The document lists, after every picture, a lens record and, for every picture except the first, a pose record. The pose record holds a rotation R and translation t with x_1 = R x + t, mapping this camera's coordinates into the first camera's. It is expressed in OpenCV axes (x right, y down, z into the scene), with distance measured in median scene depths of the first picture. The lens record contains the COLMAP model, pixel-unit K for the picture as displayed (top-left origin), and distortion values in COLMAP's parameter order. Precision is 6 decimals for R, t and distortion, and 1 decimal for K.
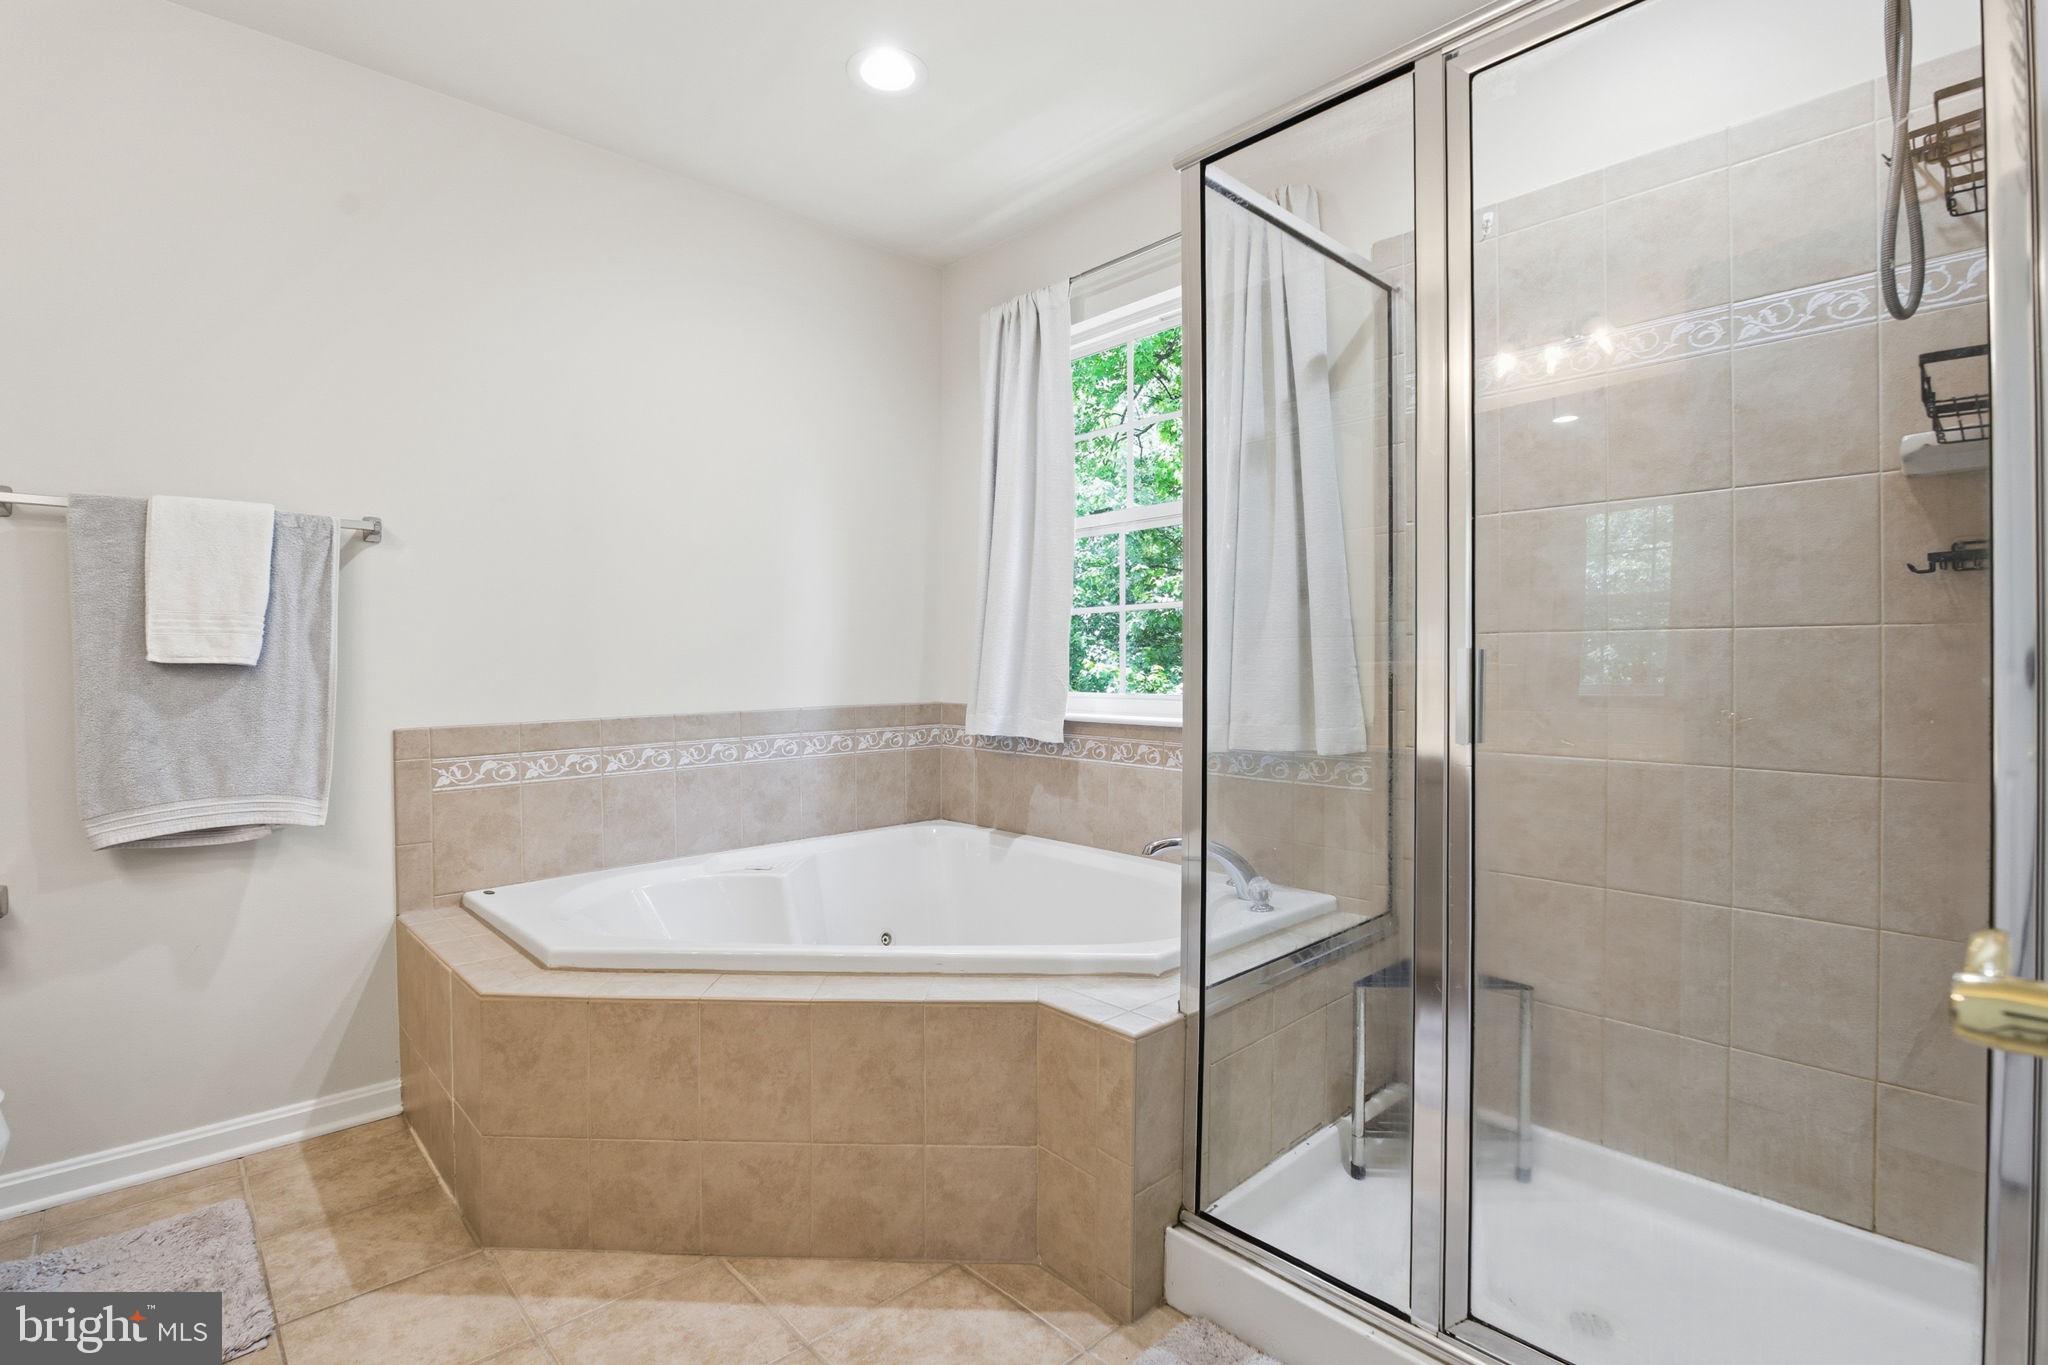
lens RADIAL K [[936.6, 0, 1020.1], [0, 936.6, 669.5], [0, 0, 1]] dist [-0.015524, -0.000448]
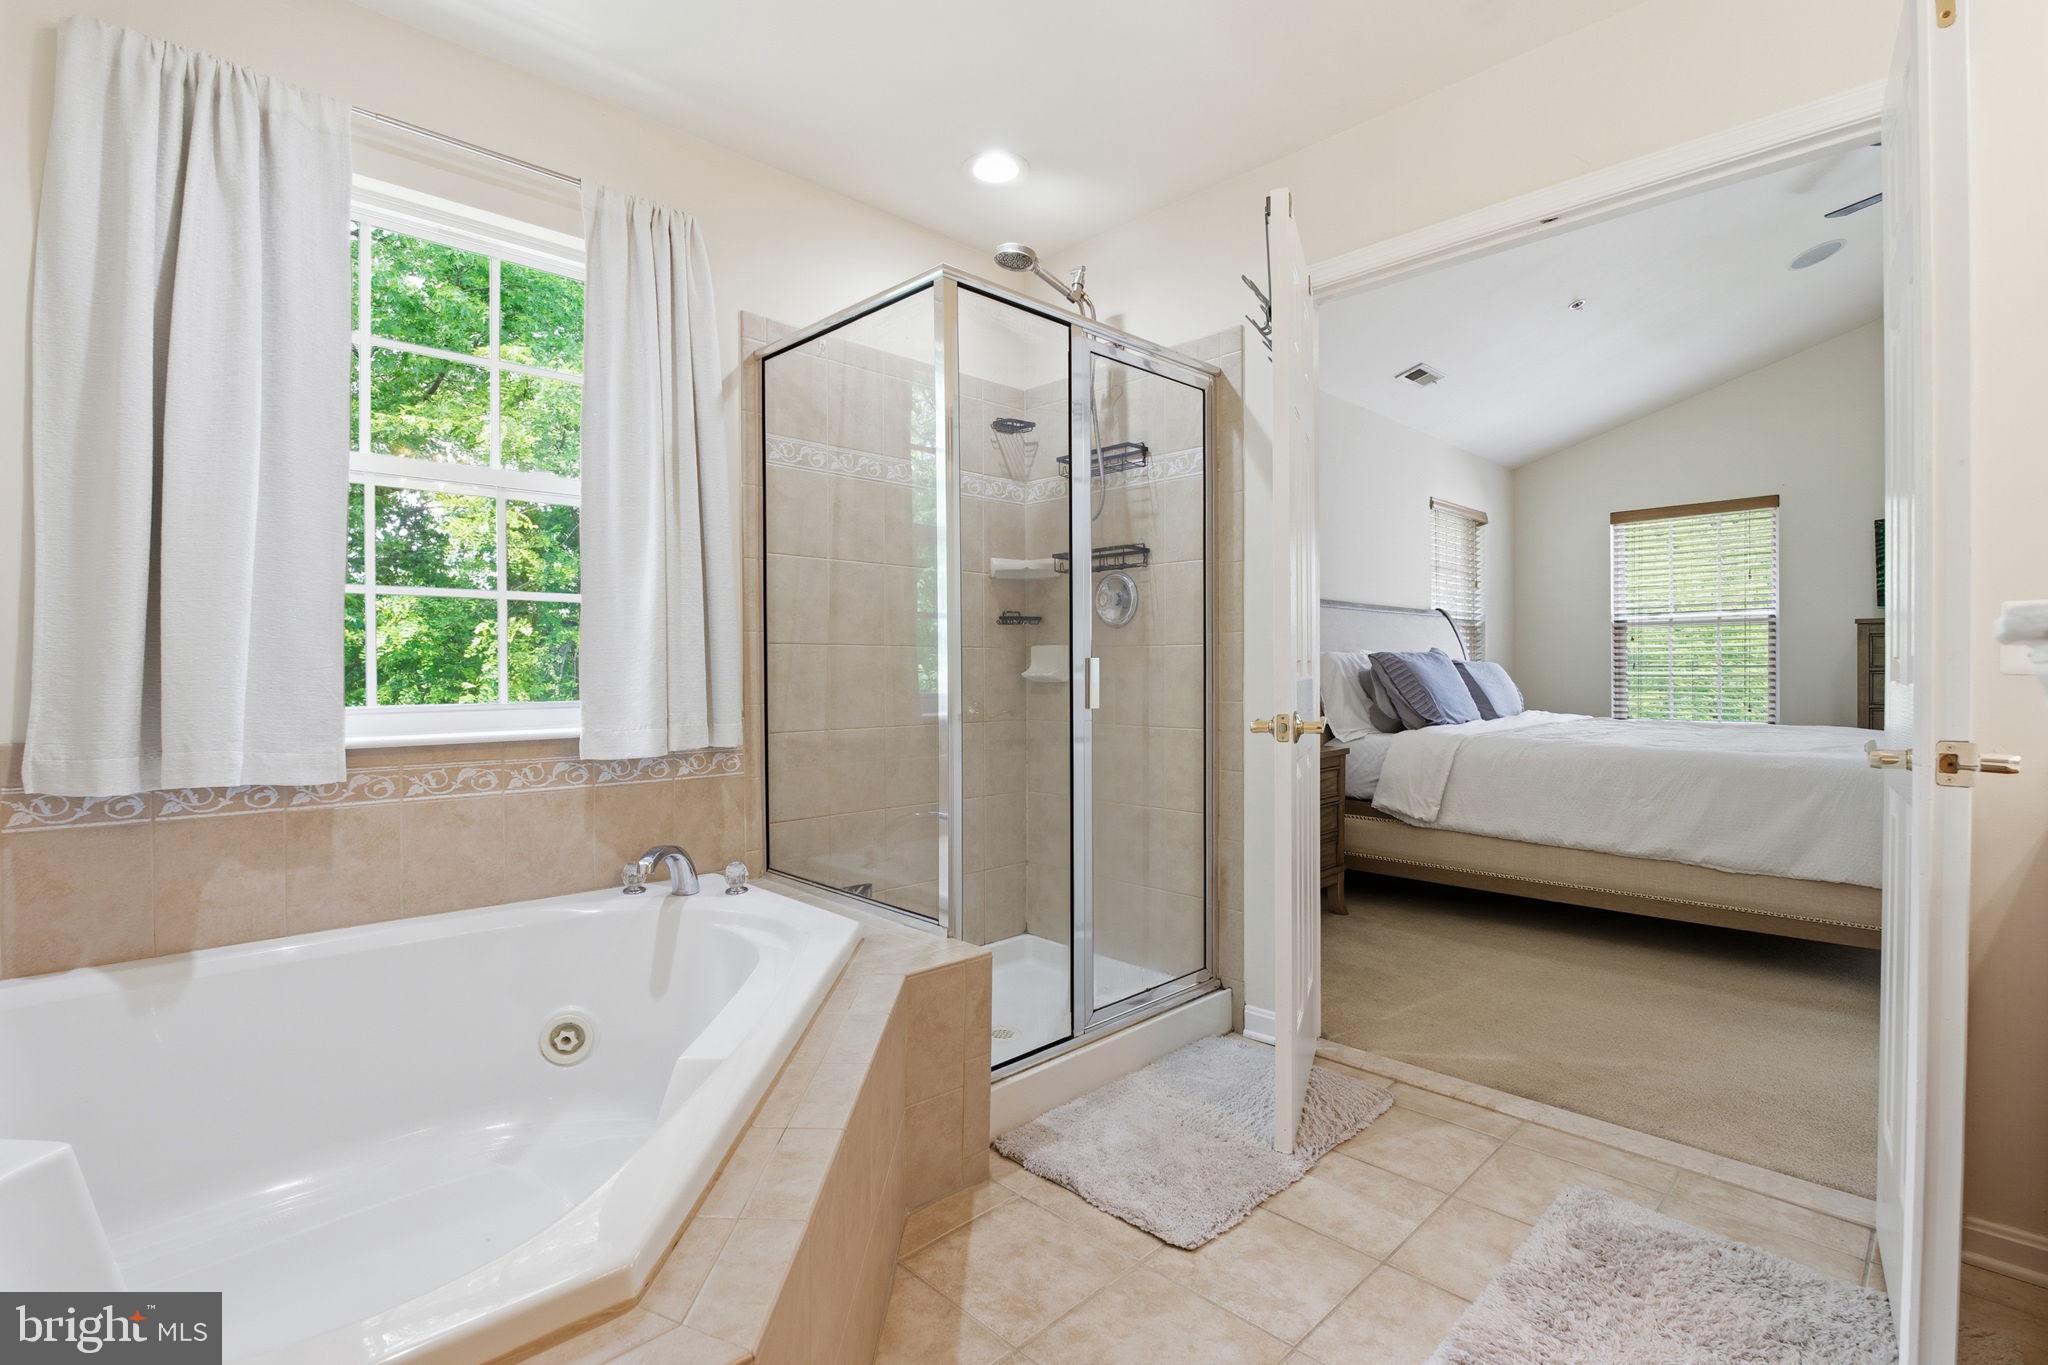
lens RADIAL K [[936.6, 0, 1020.1], [0, 936.6, 669.5], [0, 0, 1]] dist [-0.015524, -0.000448]
pose [[-0.011605, -0.001231, 0.999932, -0.668487], [0.003777, 0.999992, 0.001275, -0.002001], [-0.999926, 0.003791, -0.011601, 0.547238]]
